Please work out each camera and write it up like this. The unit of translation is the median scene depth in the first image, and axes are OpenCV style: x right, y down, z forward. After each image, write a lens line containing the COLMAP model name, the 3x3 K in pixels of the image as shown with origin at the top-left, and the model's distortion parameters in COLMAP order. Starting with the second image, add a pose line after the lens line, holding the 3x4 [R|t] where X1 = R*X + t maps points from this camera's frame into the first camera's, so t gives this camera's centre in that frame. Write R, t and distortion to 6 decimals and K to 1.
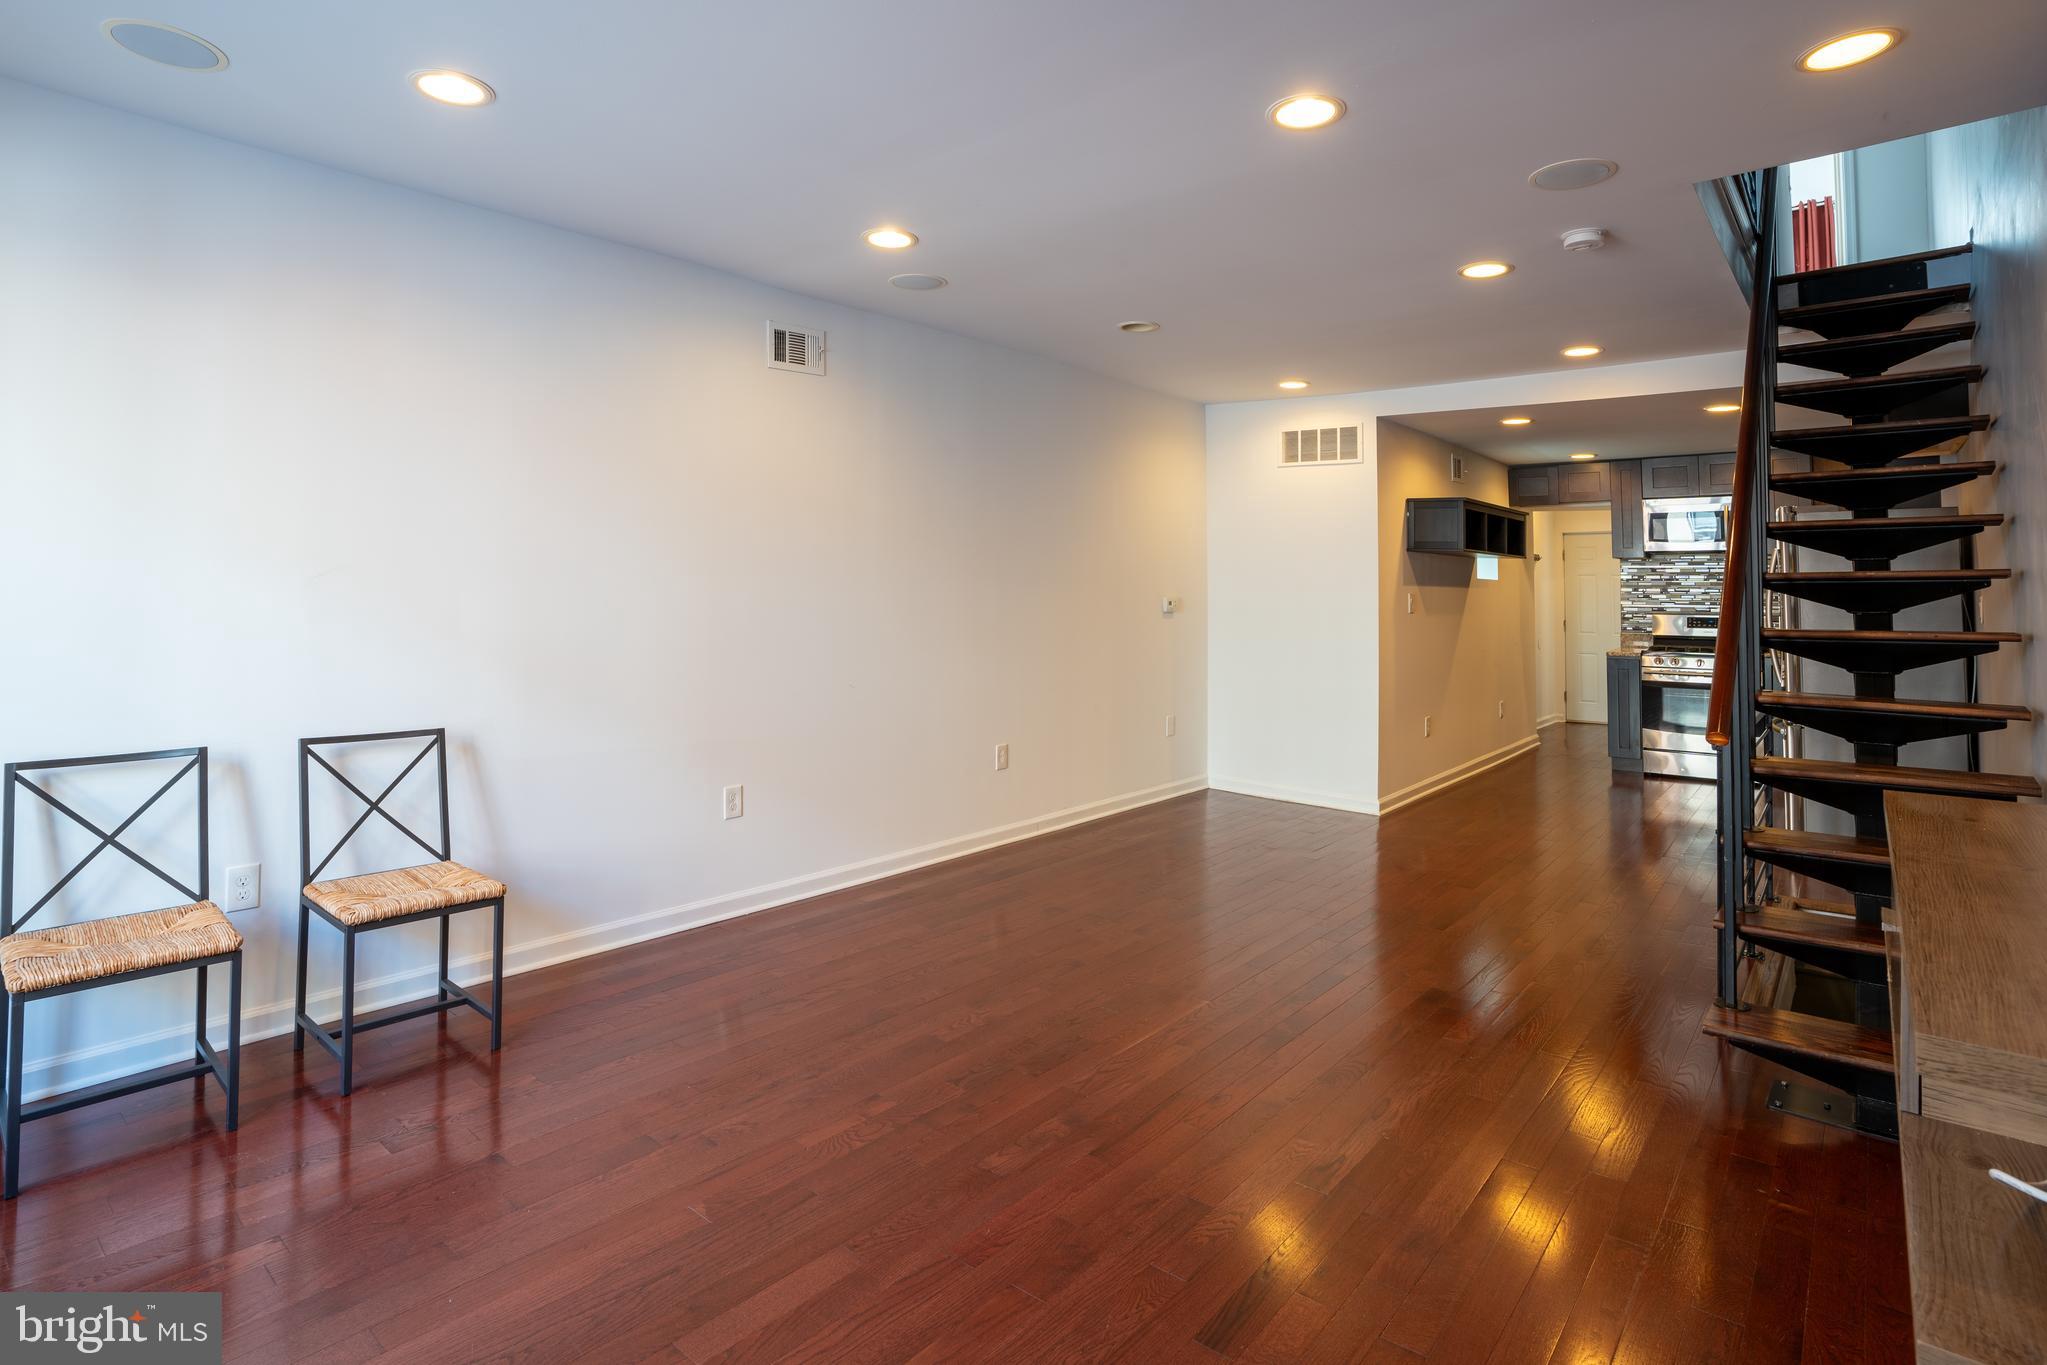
lens RADIAL K [[1031.9, 0, 1024.7], [0, 1031.9, 533.8], [0, 0, 1]] dist [-0.028857, -0.000046]
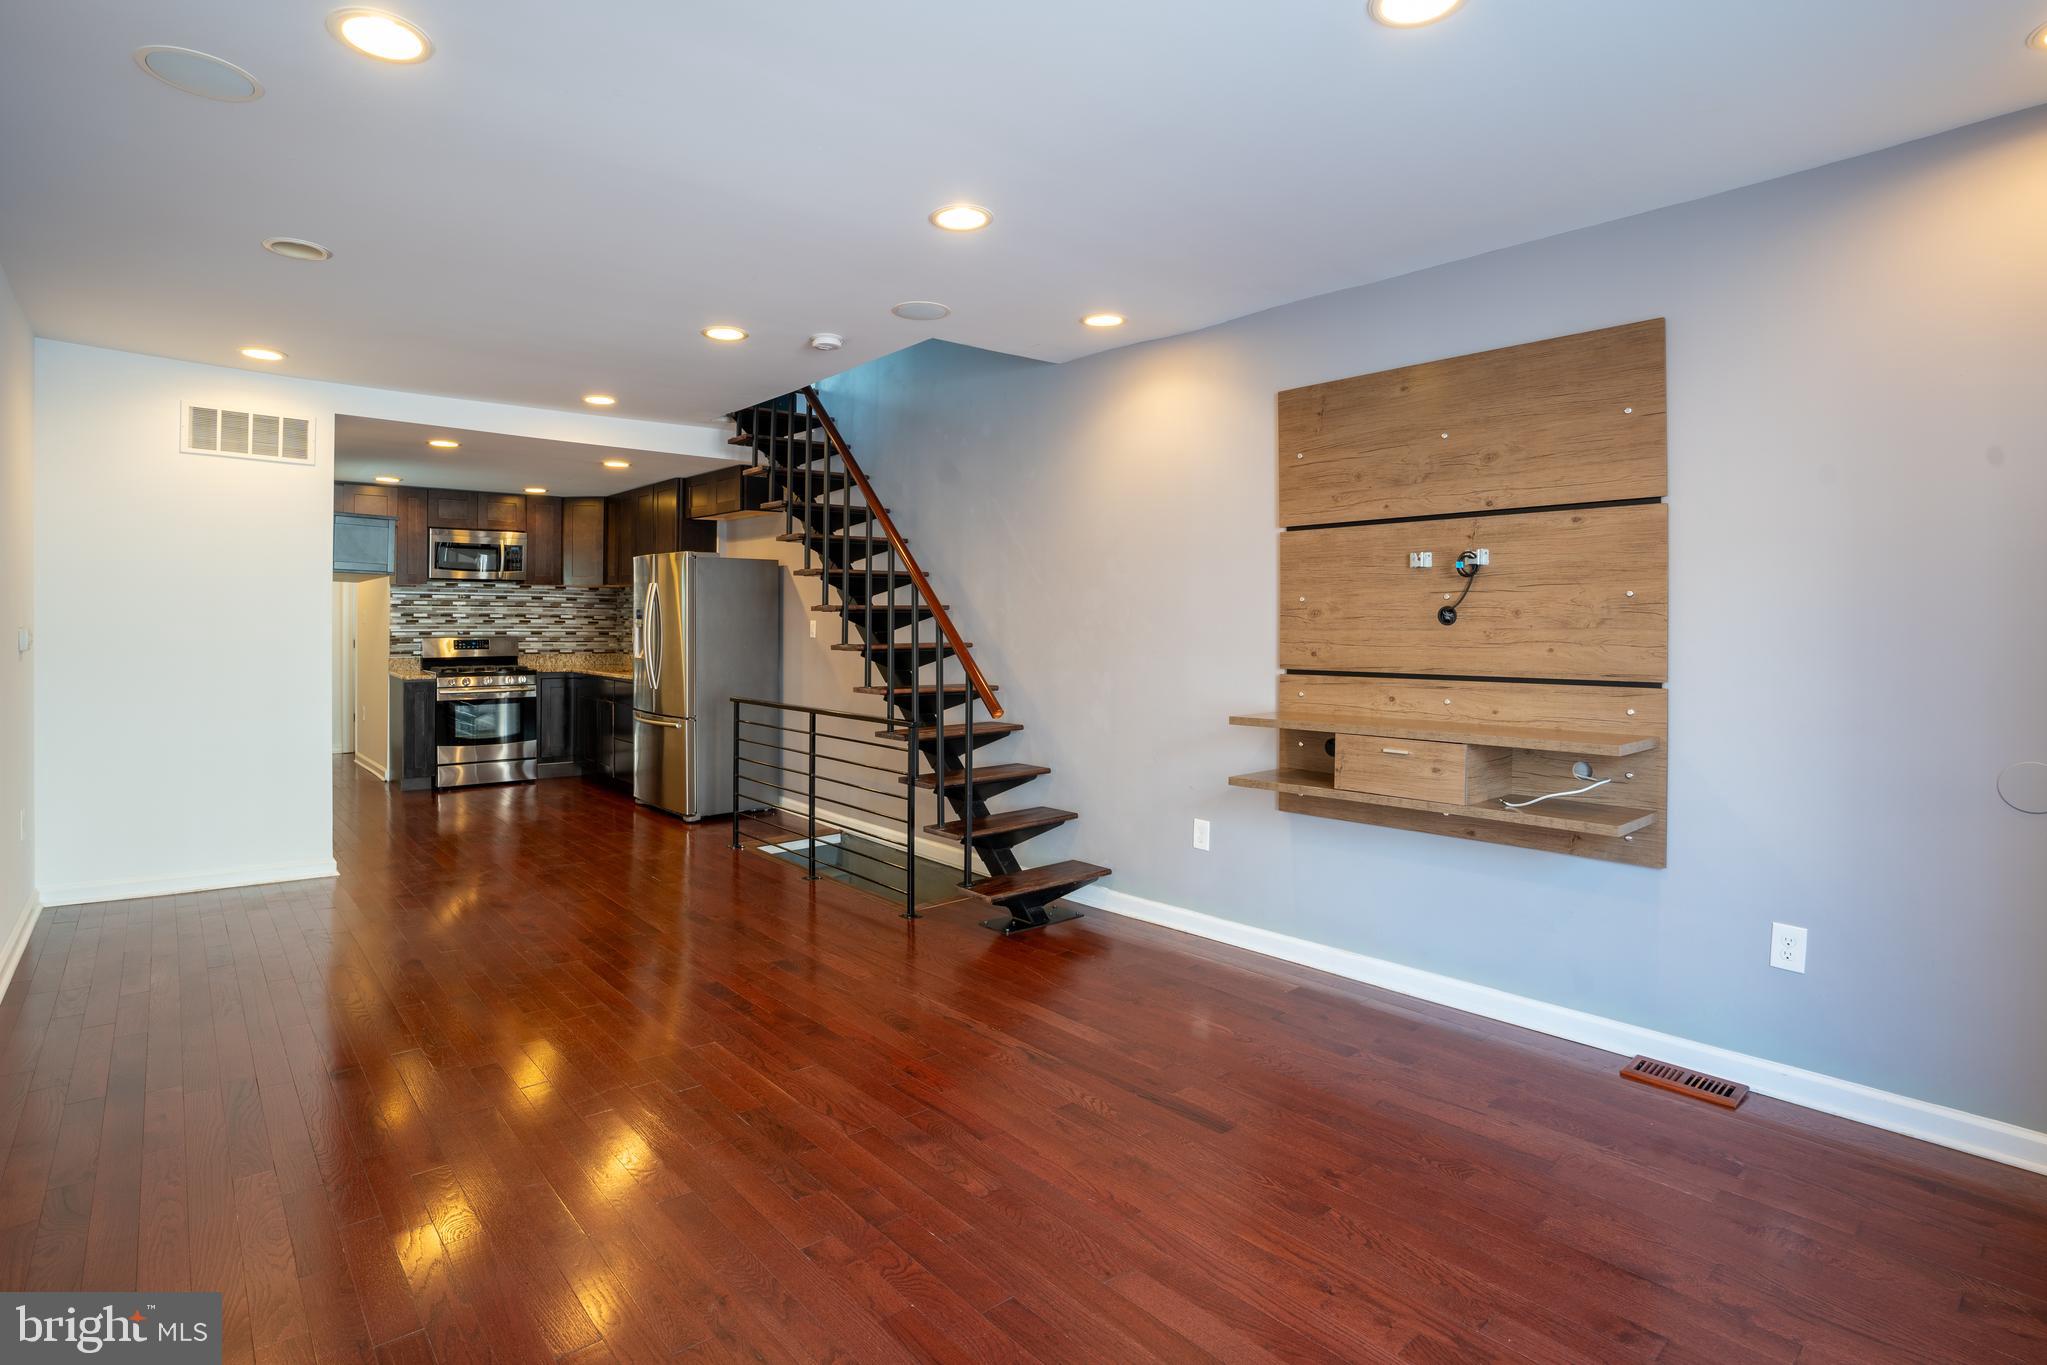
lens RADIAL K [[1035.1, 0, 965.8], [0, 1035.1, 619.9], [0, 0, 1]] dist [-0.013926, 0.000071]
pose [[0.210392, -0.011186, 0.977553, -0.331242], [-0.051218, 0.998435, 0.022448, 0.009113], [-0.976275, -0.054792, 0.209490, 0.265792]]
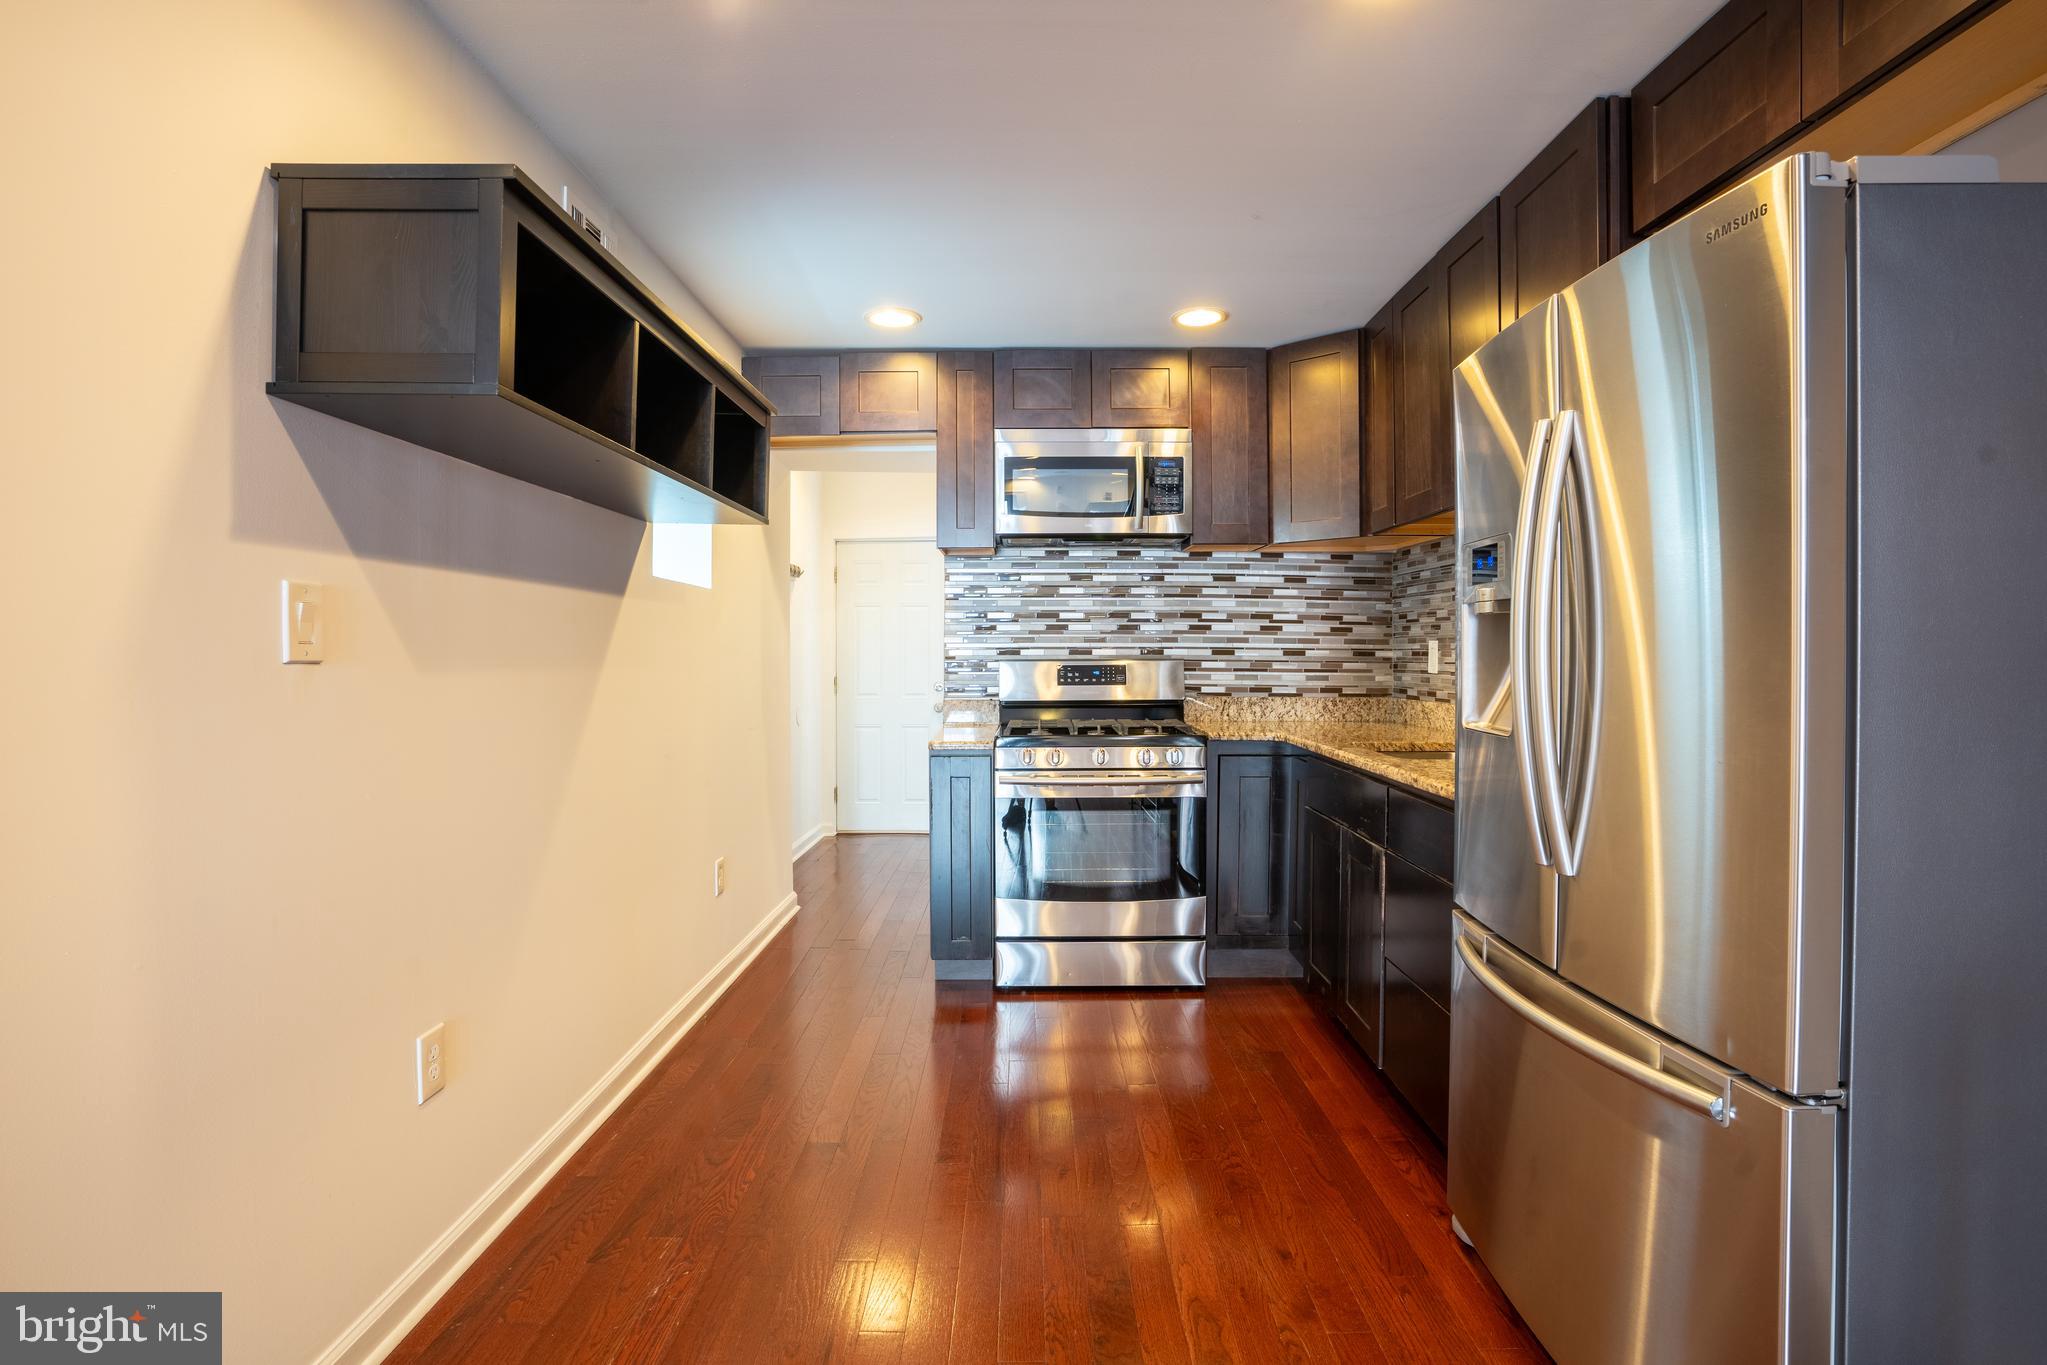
lens RADIAL K [[1006.3, 0, 1025.8], [0, 1006.3, 659.4], [0, 0, 1]] dist [-0.078963, 0.000255]
pose [[0.774525, -0.018079, 0.632285, 0.336827], [-0.021143, 0.998293, 0.054443, 0.055490], [-0.632190, -0.055536, 0.772820, 0.665302]]
